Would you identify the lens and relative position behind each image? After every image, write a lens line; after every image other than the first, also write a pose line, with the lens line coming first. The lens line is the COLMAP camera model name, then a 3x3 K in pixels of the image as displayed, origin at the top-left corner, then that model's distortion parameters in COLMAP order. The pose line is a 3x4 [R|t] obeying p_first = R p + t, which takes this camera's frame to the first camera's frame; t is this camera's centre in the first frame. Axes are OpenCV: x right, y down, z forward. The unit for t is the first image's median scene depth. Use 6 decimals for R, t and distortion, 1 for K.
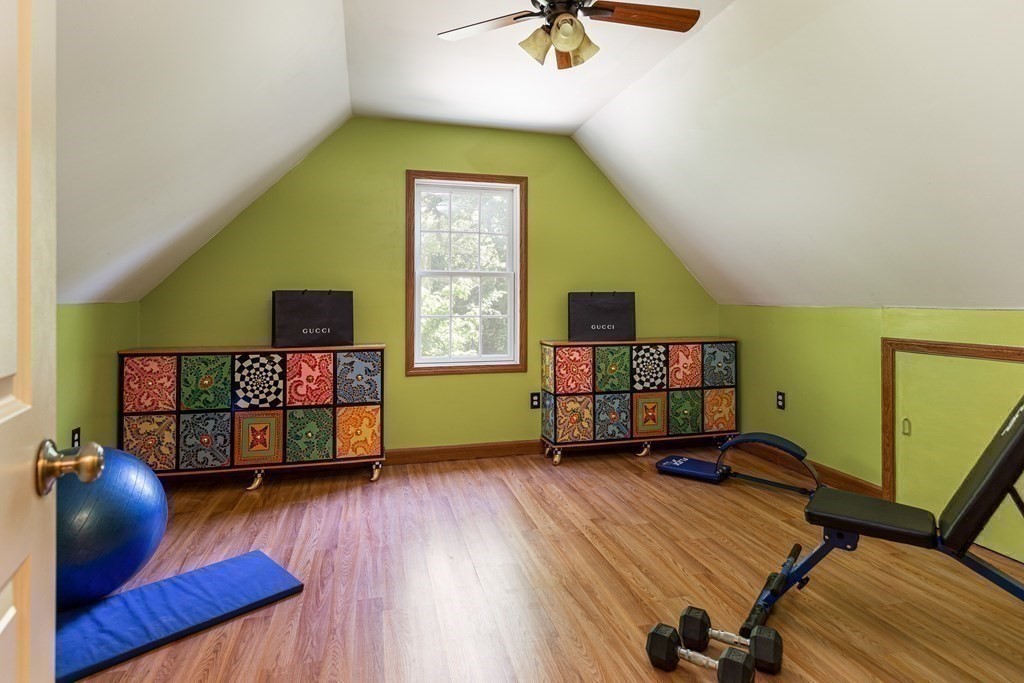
lens RADIAL K [[561.6, 0, 513.6], [0, 561.6, 301.4], [0, 0, 1]] dist [-0.002742, -0.000163]
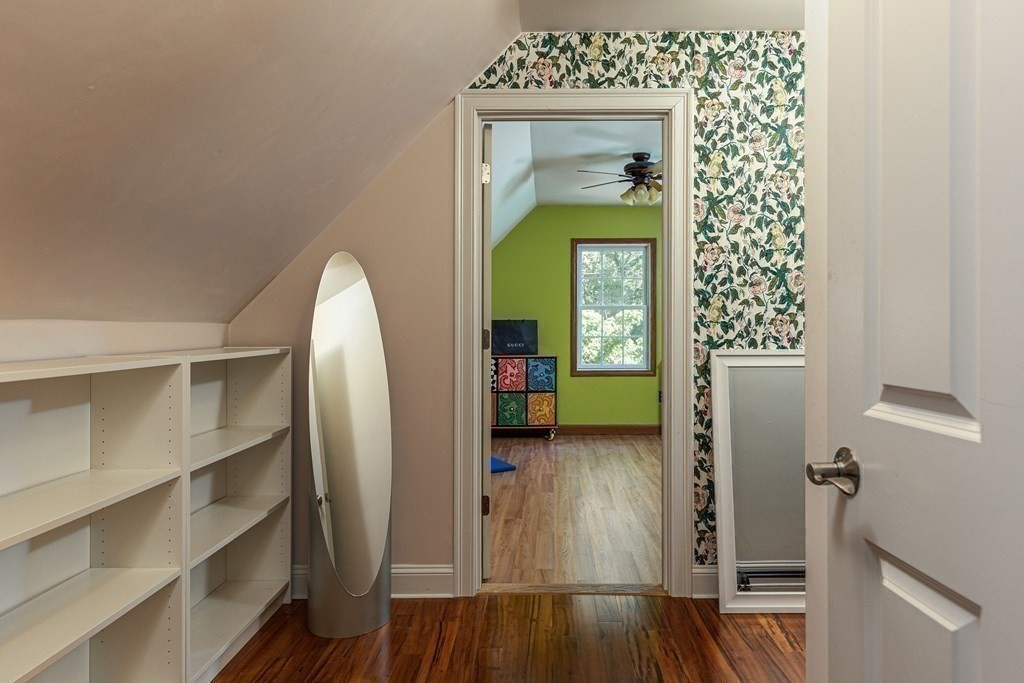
lens RADIAL K [[658.2, 0, 514.0], [0, 658.2, 326.3], [0, 0, 1]] dist [-0.000672, -0.000030]
pose [[0.953915, -0.003600, -0.300054, 0.208439], [0.003229, 0.999993, -0.001733, 0.001892], [0.300058, 0.000685, 0.953921, -0.793135]]
